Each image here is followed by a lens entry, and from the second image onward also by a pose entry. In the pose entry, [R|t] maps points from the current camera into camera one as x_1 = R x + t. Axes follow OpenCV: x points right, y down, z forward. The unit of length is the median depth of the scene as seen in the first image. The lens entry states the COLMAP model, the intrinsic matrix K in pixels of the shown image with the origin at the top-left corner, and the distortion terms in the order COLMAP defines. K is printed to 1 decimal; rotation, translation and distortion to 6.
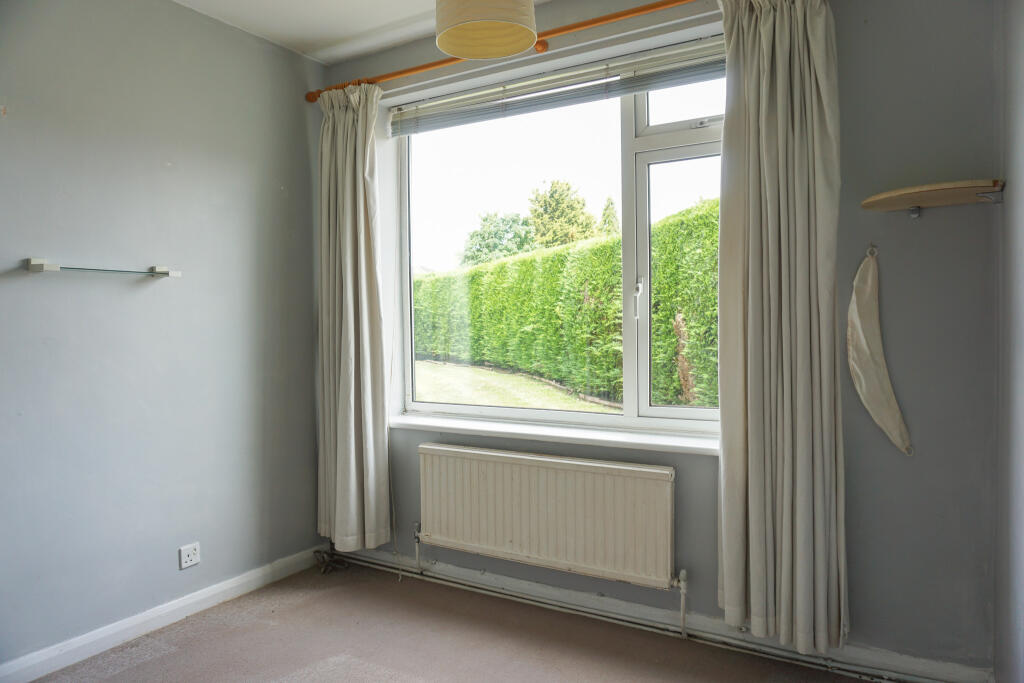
lens RADIAL K [[686.6, 0, 512.0], [0, 686.6, 341.5], [0, 0, 1]] dist [-0.057471, 0.045537]
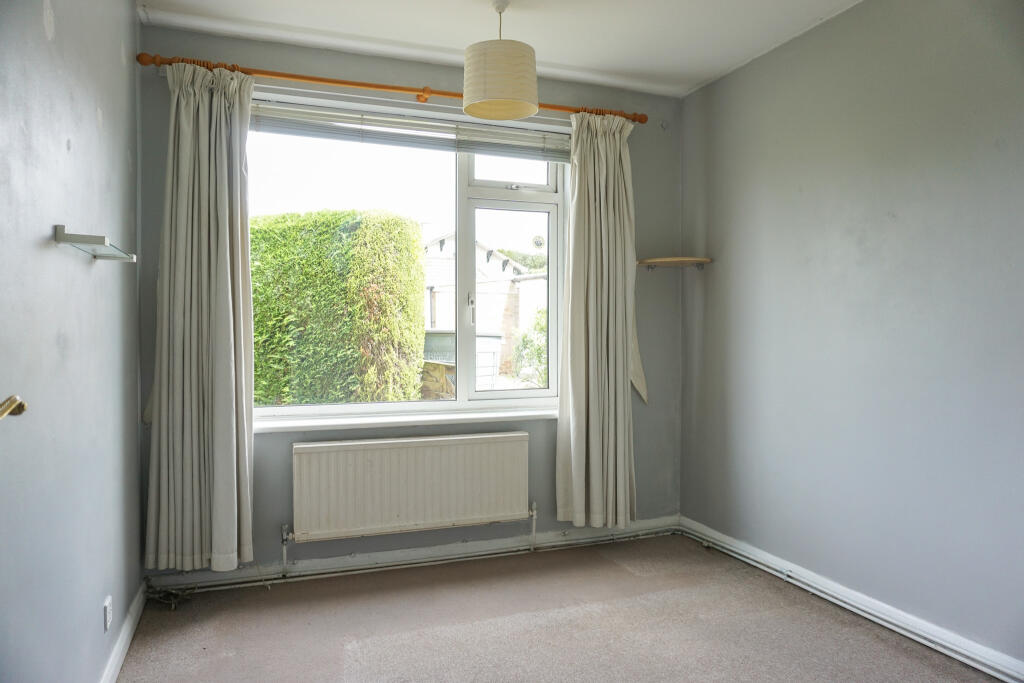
lens RADIAL K [[686.6, 0, 512.0], [0, 686.6, 341.5], [0, 0, 1]] dist [-0.057471, 0.045537]
pose [[0.612155, 0.002820, 0.790732, -0.770659], [0.013275, 0.999816, -0.013842, 0.016787], [-0.790626, 0.018970, 0.612005, 0.134668]]
